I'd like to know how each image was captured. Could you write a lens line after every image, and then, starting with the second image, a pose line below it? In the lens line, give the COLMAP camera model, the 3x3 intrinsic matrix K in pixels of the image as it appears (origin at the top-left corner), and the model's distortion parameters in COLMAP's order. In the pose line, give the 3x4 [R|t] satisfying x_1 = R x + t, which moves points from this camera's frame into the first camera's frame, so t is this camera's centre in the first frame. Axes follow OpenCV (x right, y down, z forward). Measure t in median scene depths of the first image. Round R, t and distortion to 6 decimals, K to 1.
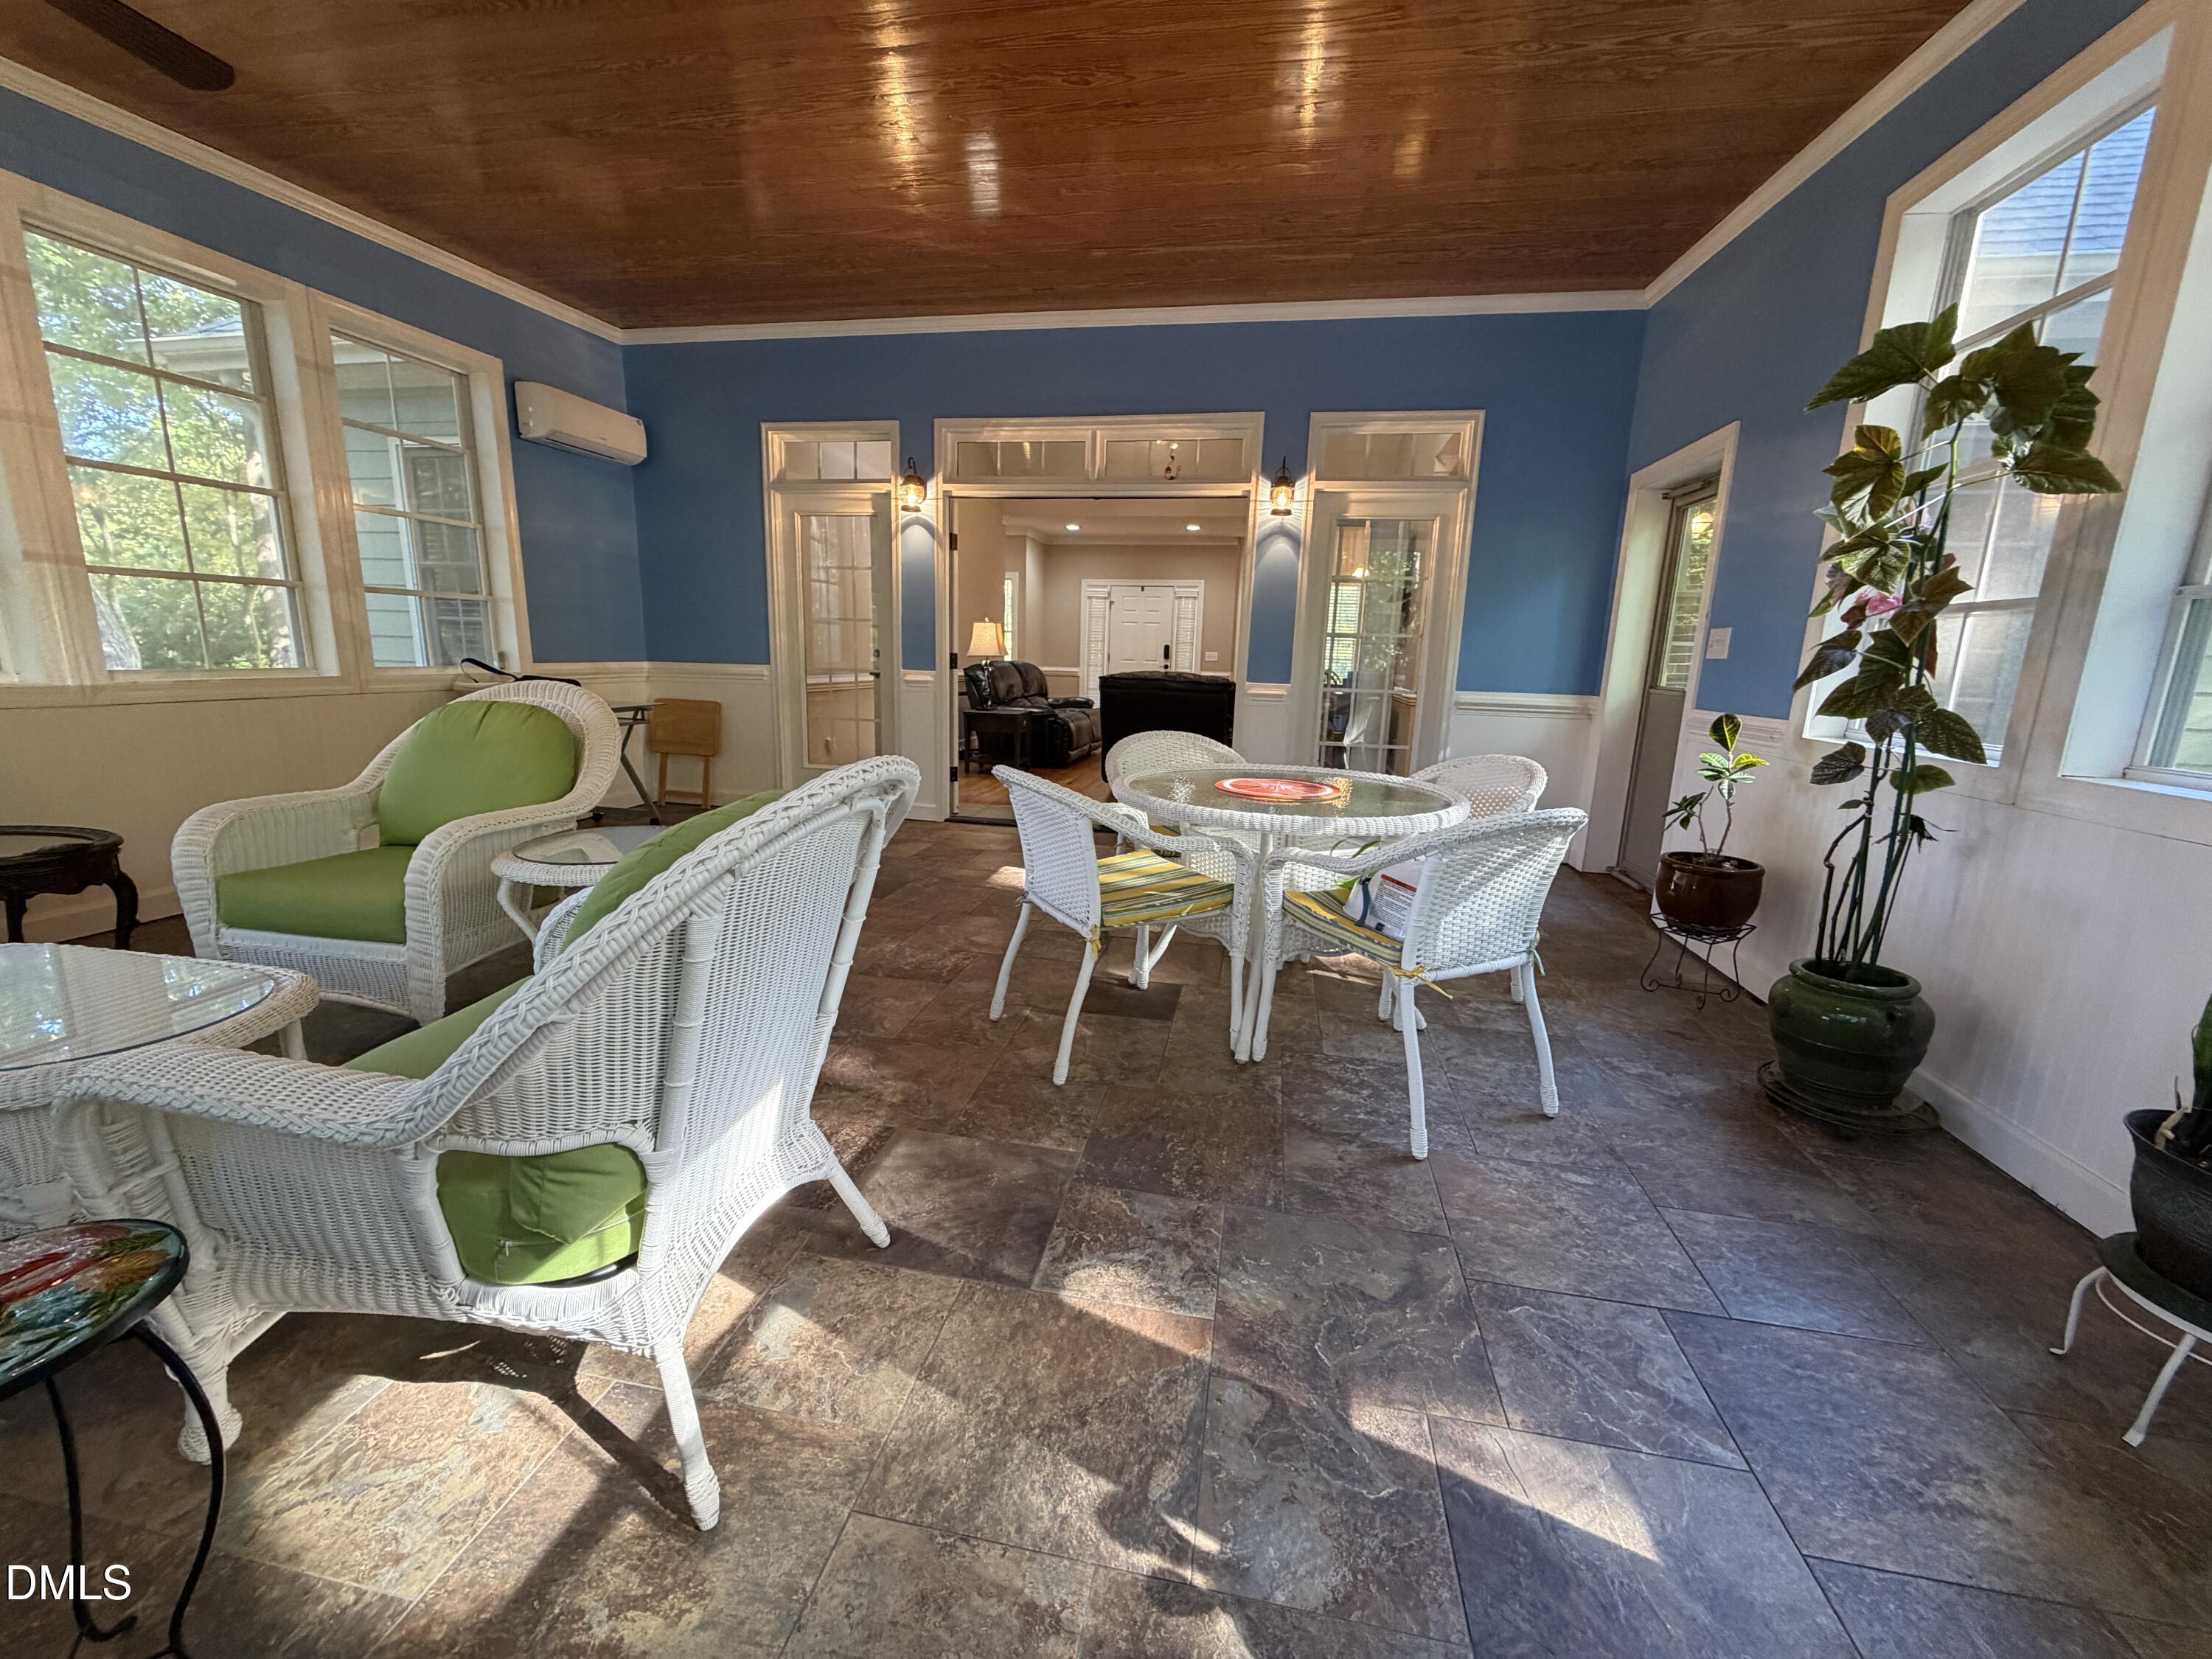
lens RADIAL K [[881.6, 0, 1101.9], [0, 881.6, 835.9], [0, 0, 1]] dist [0.001072, 0.000407]
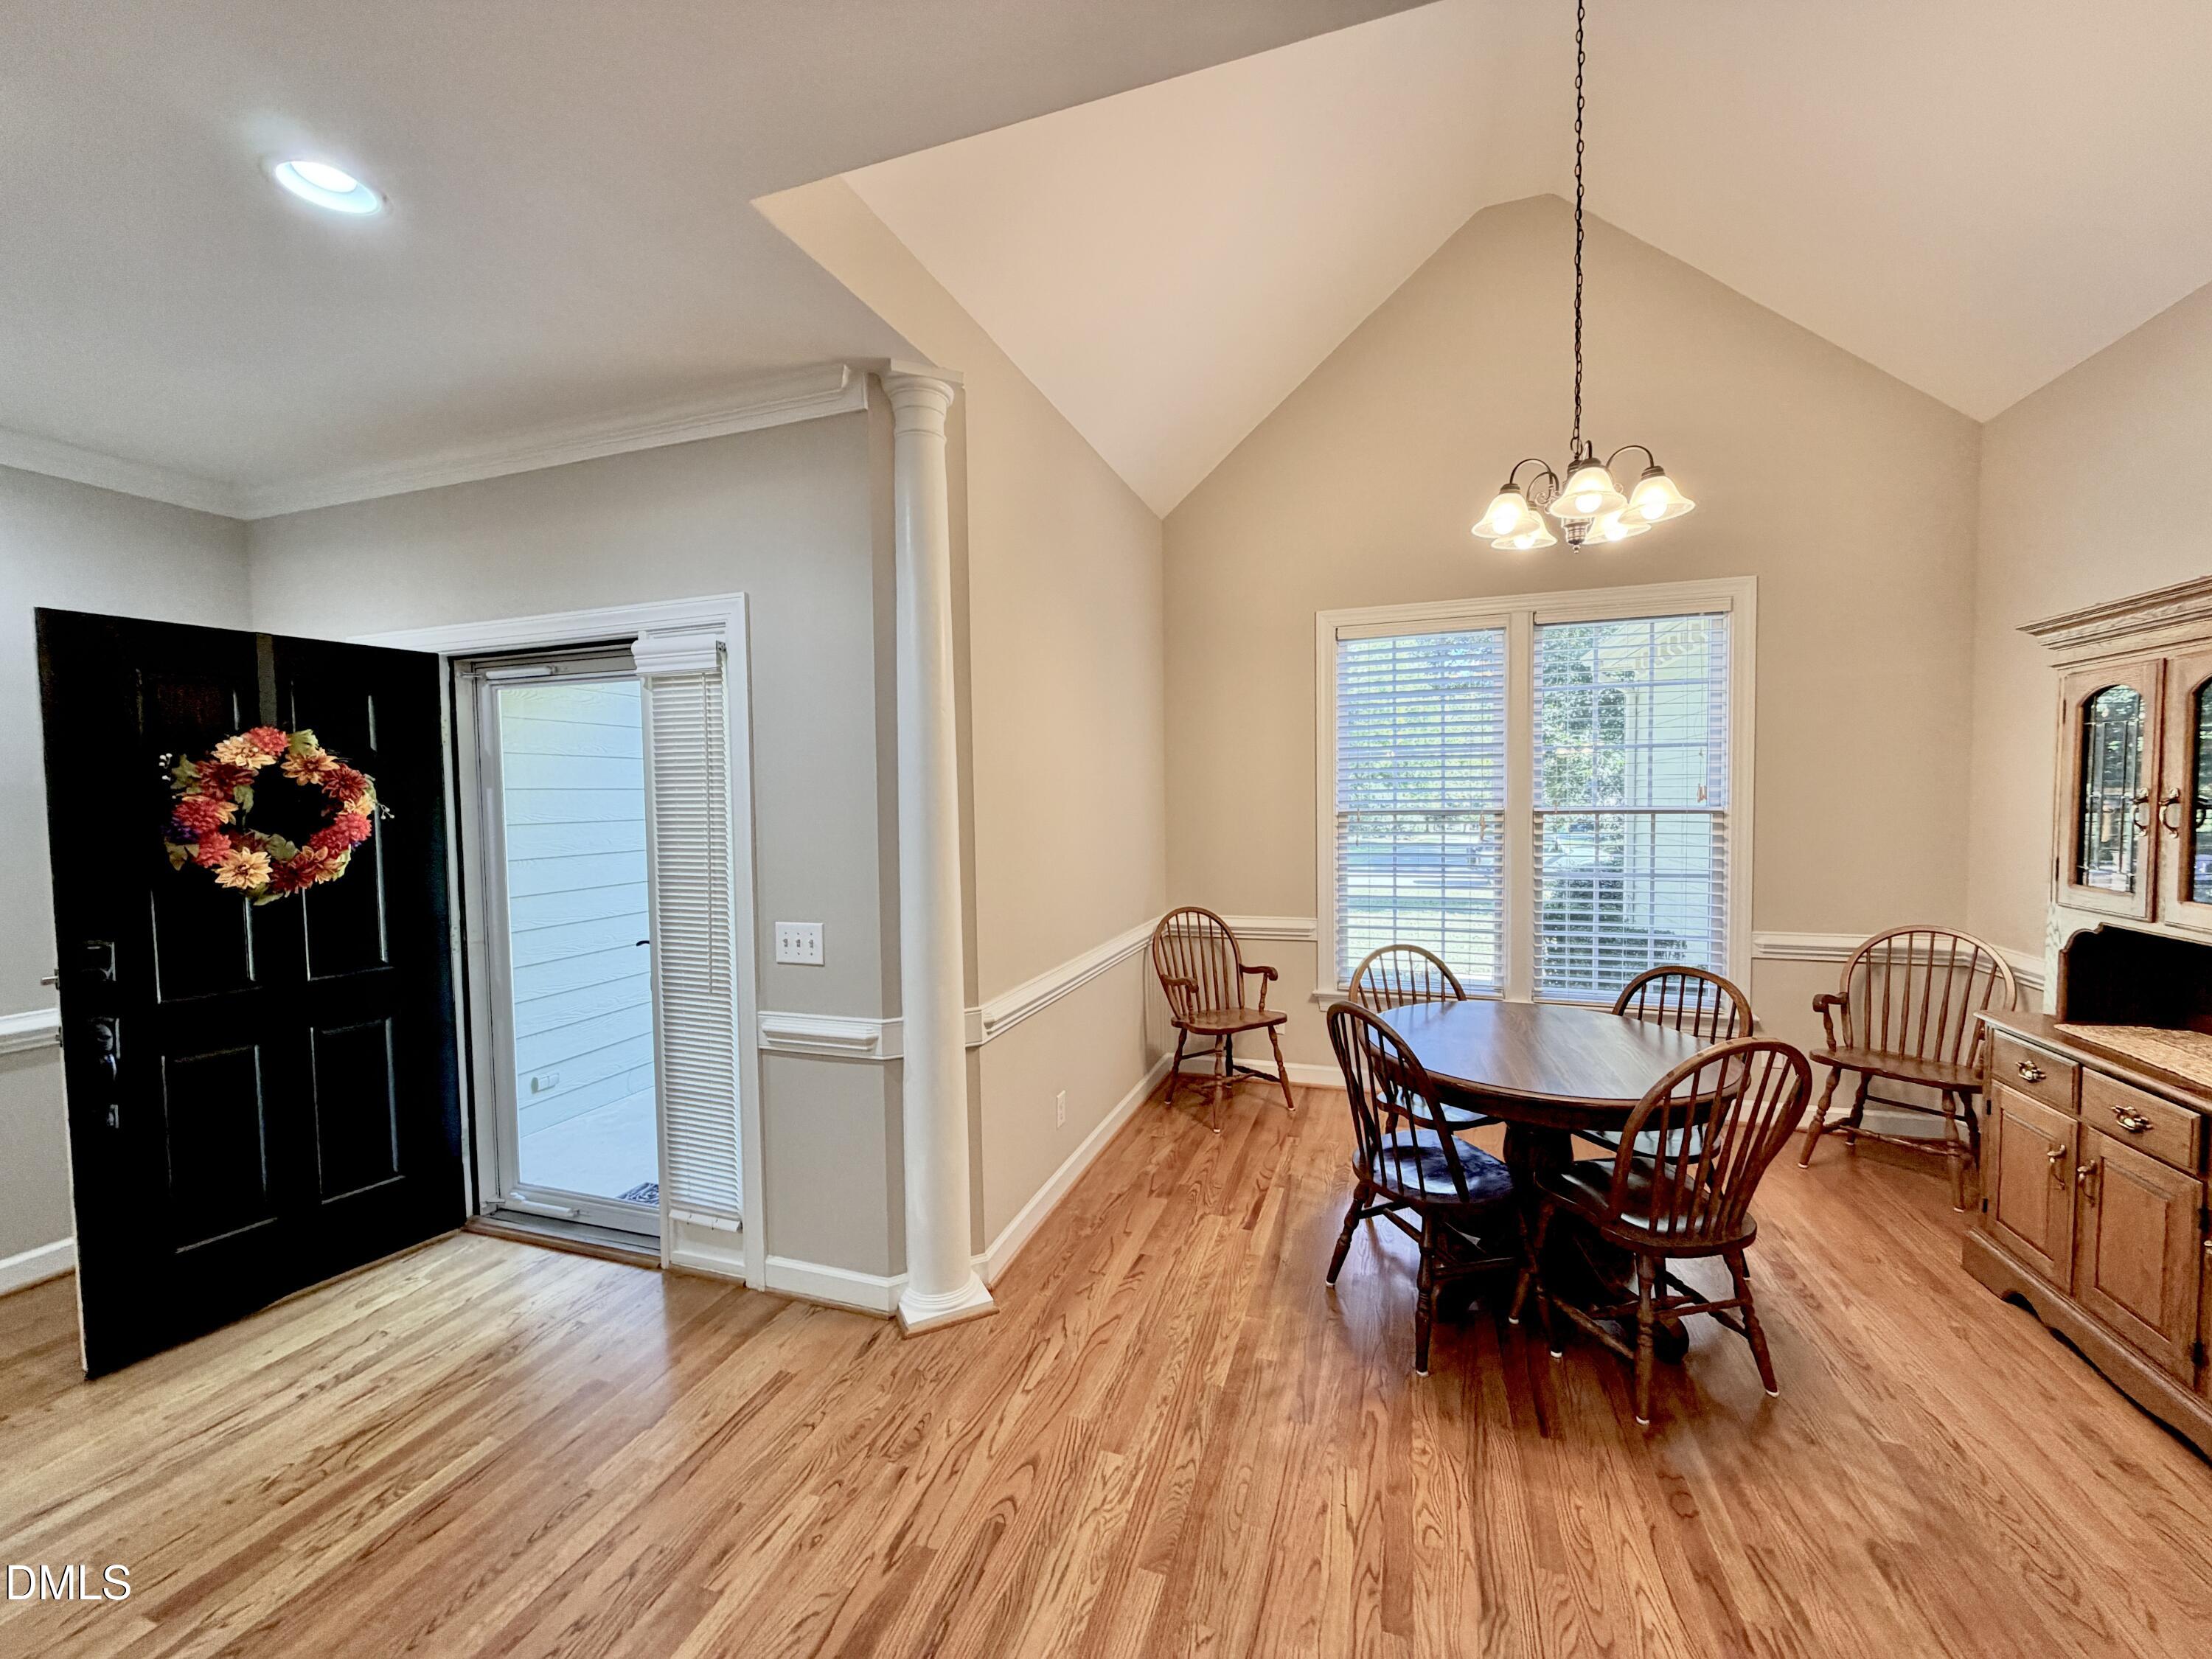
lens RADIAL K [[881.6, 0, 1105.9], [0, 881.6, 833.1], [0, 0, 1]] dist [0.001072, 0.000407]
pose [[0.989618, -0.035868, -0.139174, 0.517754], [0.012797, 0.986503, -0.163242, -0.443339], [0.143150, 0.159766, 0.976720, 1.829678]]
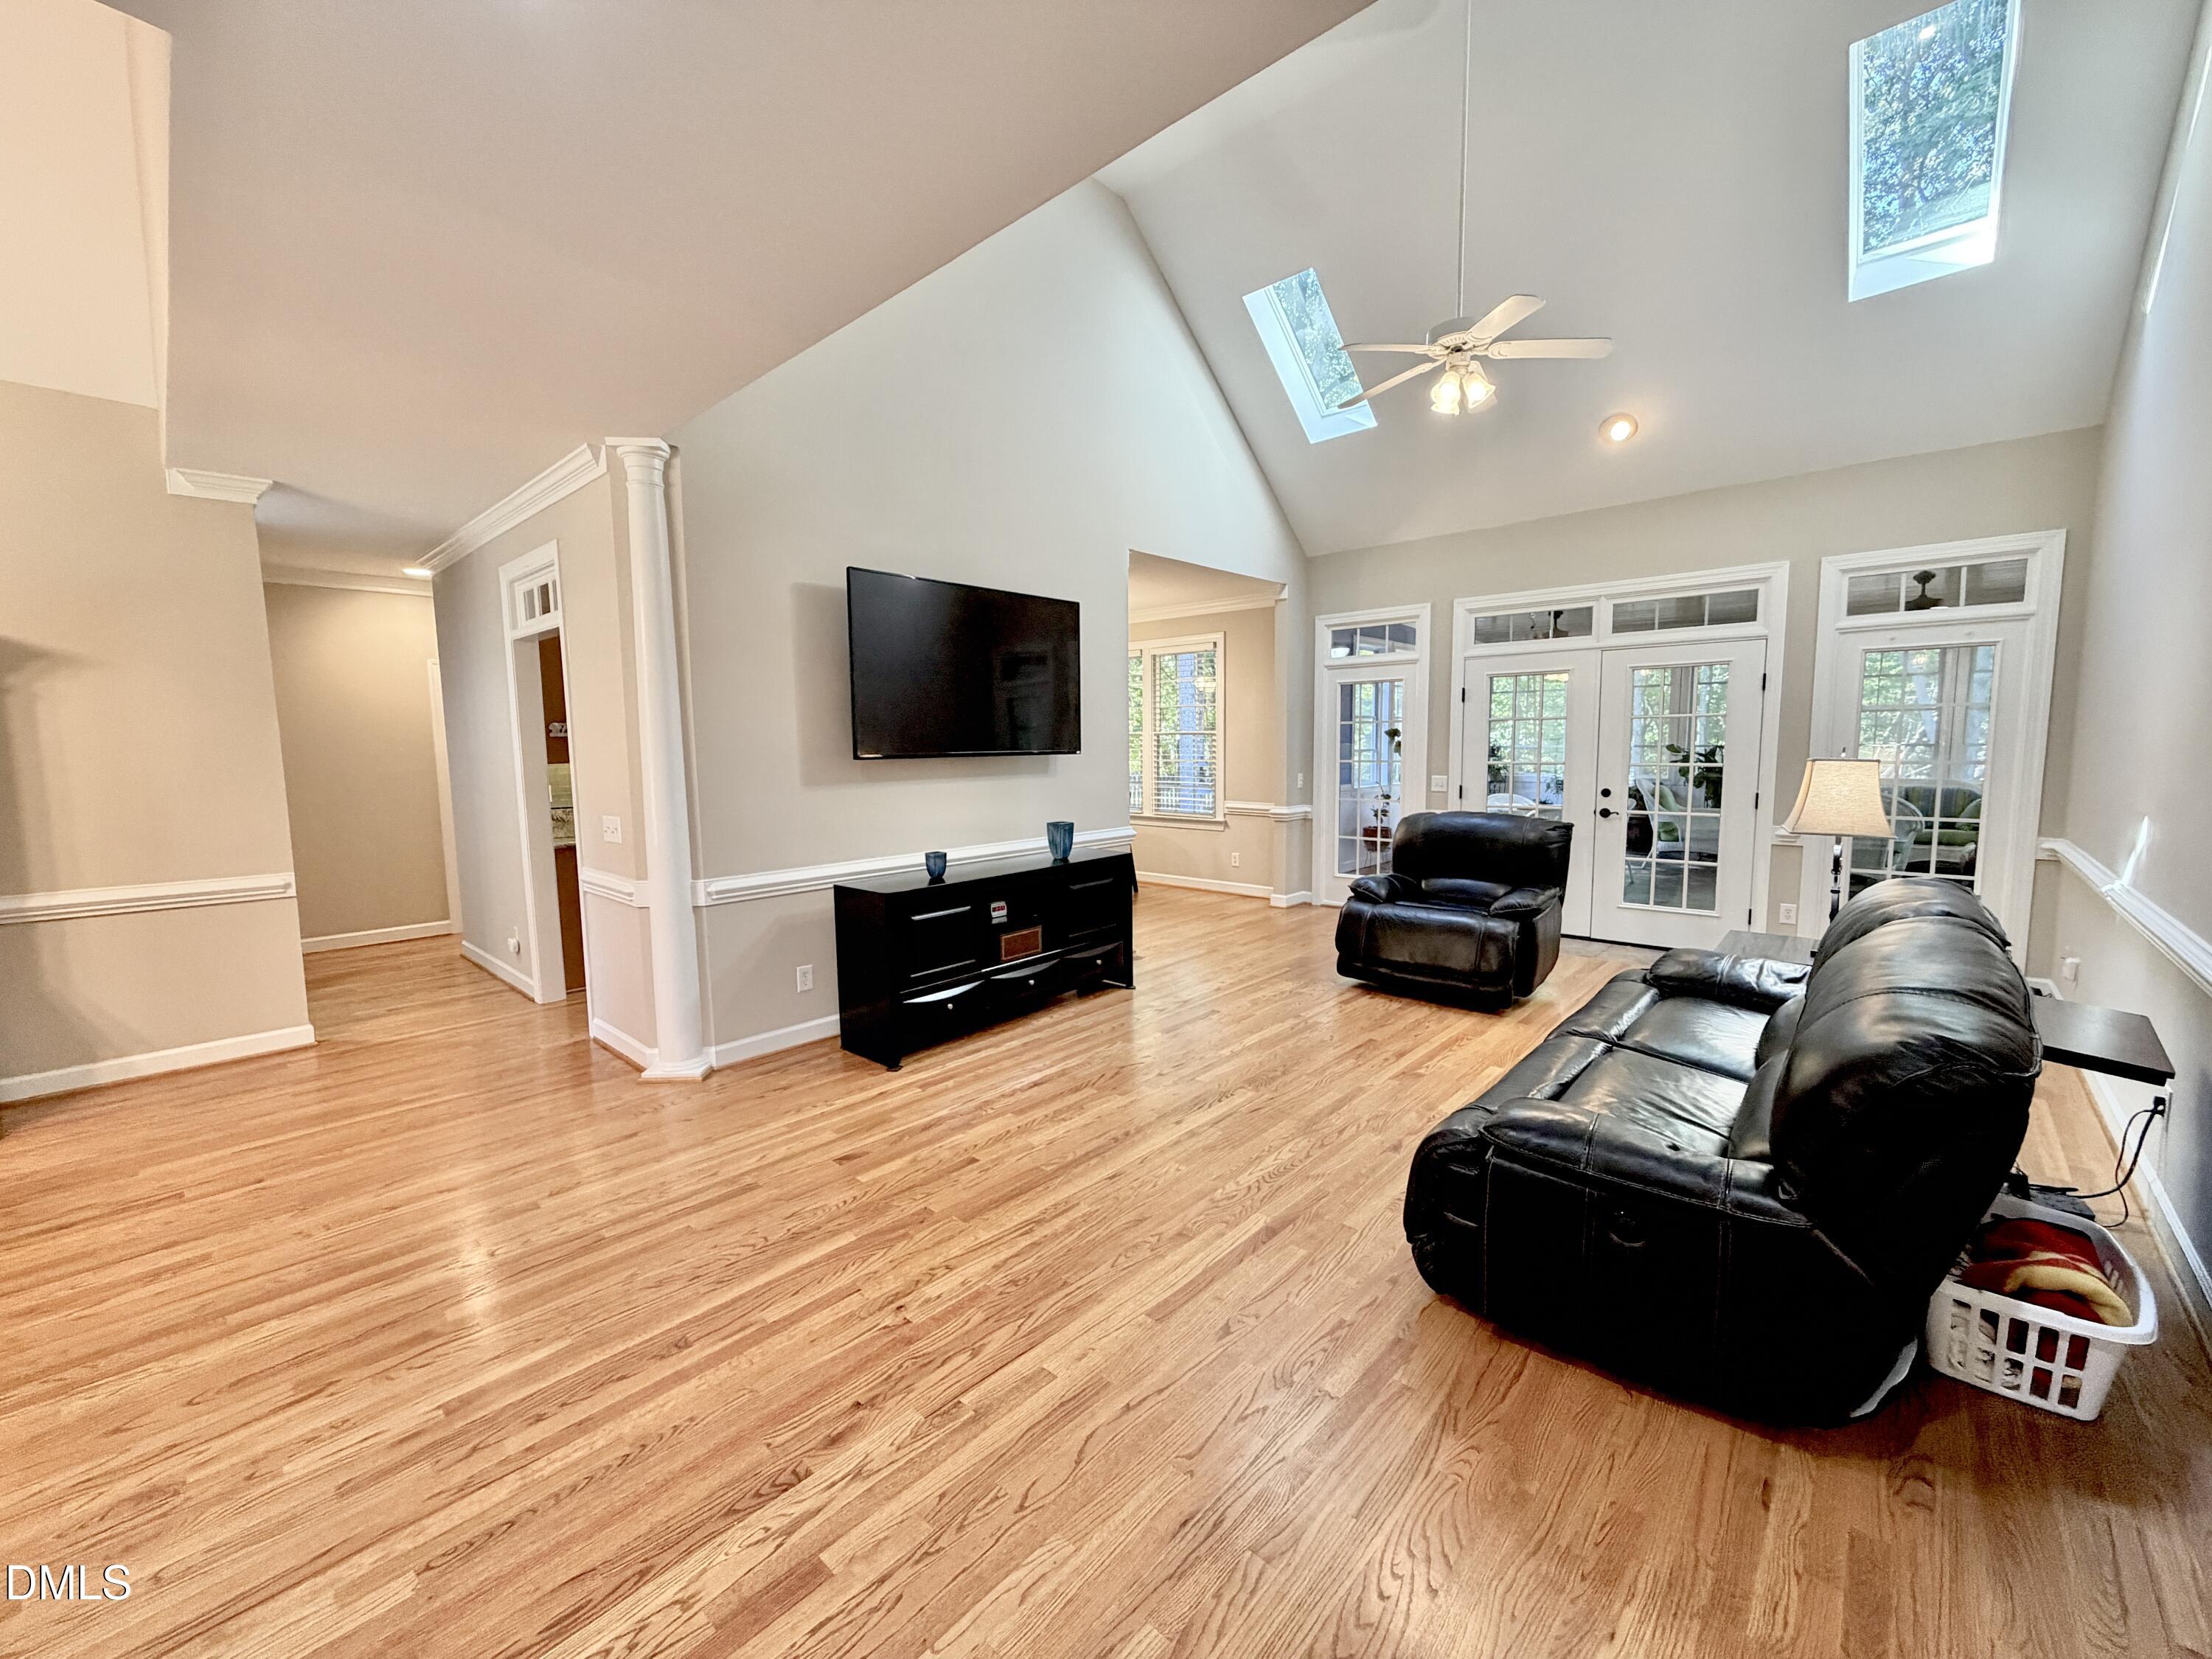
lens RADIAL K [[881.6, 0, 1101.2], [0, 881.6, 832.4], [0, 0, 1]] dist [0.001072, 0.000407]
pose [[-0.848940, -0.071065, 0.523689, -0.062458], [0.098503, 0.952276, 0.288906, -0.530353], [-0.519228, 0.296849, -0.801426, 2.231281]]
